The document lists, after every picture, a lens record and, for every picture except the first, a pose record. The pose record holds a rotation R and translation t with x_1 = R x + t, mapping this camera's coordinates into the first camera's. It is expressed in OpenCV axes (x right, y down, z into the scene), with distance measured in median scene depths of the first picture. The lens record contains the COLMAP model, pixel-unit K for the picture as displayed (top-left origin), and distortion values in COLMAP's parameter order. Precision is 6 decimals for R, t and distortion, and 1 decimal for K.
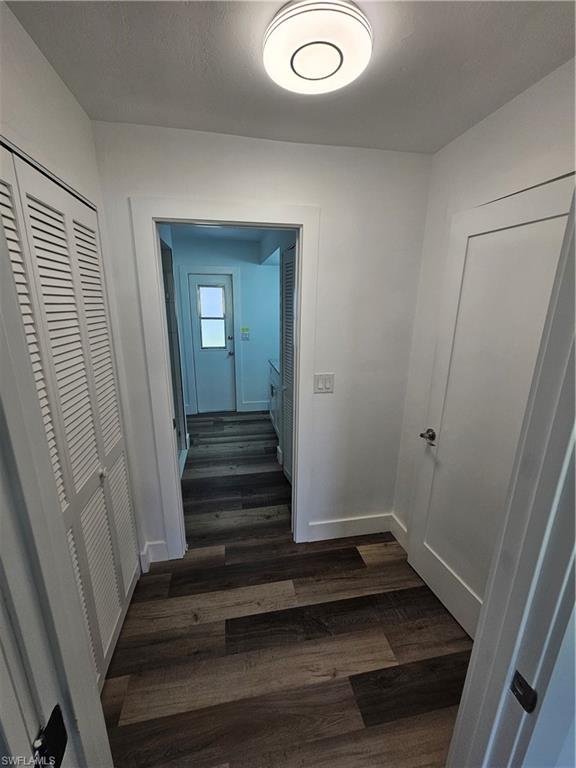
lens RADIAL K [[314.9, 0, 283.4], [0, 314.9, 385.0], [0, 0, 1]] dist [-0.006329, 0.000177]
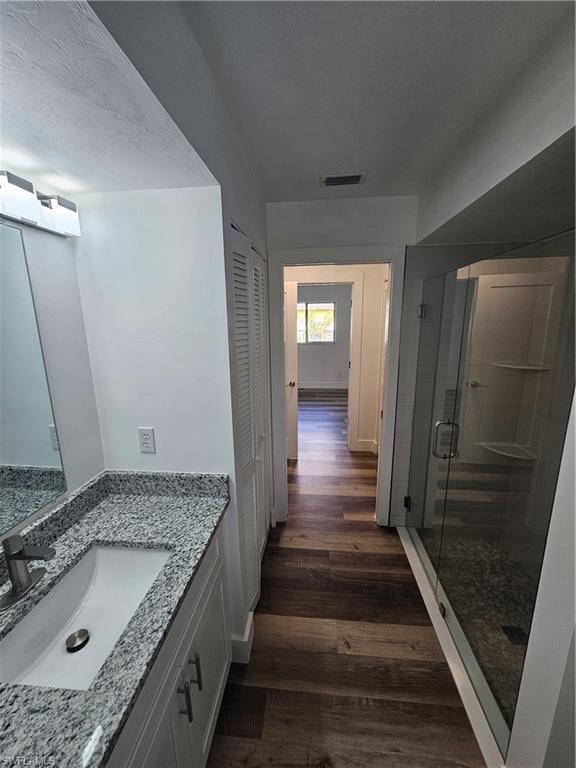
lens RADIAL K [[314.9, 0, 286.5], [0, 314.9, 384.4], [0, 0, 1]] dist [-0.006329, 0.000177]
pose [[-0.961173, -0.040979, 0.272886, -0.141612], [0.089099, 0.889855, 0.447459, -0.257425], [-0.261165, 0.454399, -0.851654, 0.934825]]
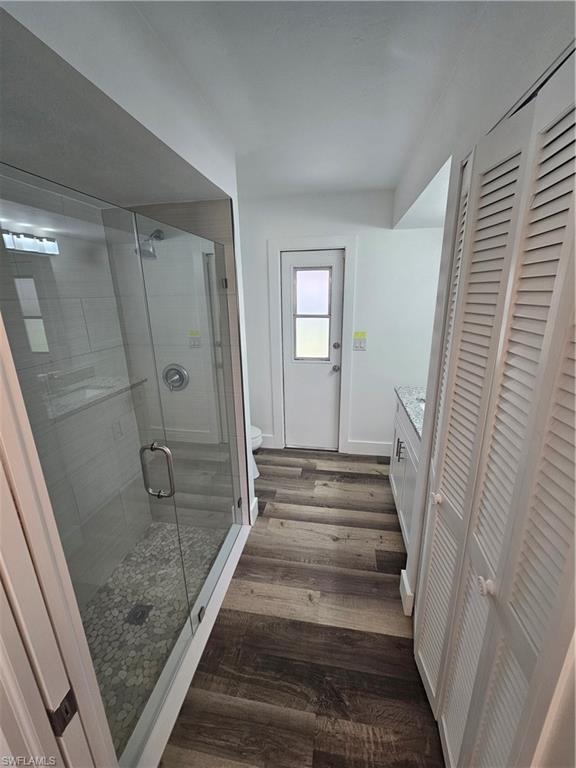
lens RADIAL K [[314.9, 0, 287.9], [0, 314.9, 382.4], [0, 0, 1]] dist [-0.006329, 0.000177]
pose [[0.938131, 0.075614, -0.337924, -0.034591], [-0.068294, 0.997102, 0.033516, -0.091497], [0.339479, -0.008364, 0.940576, 0.352284]]
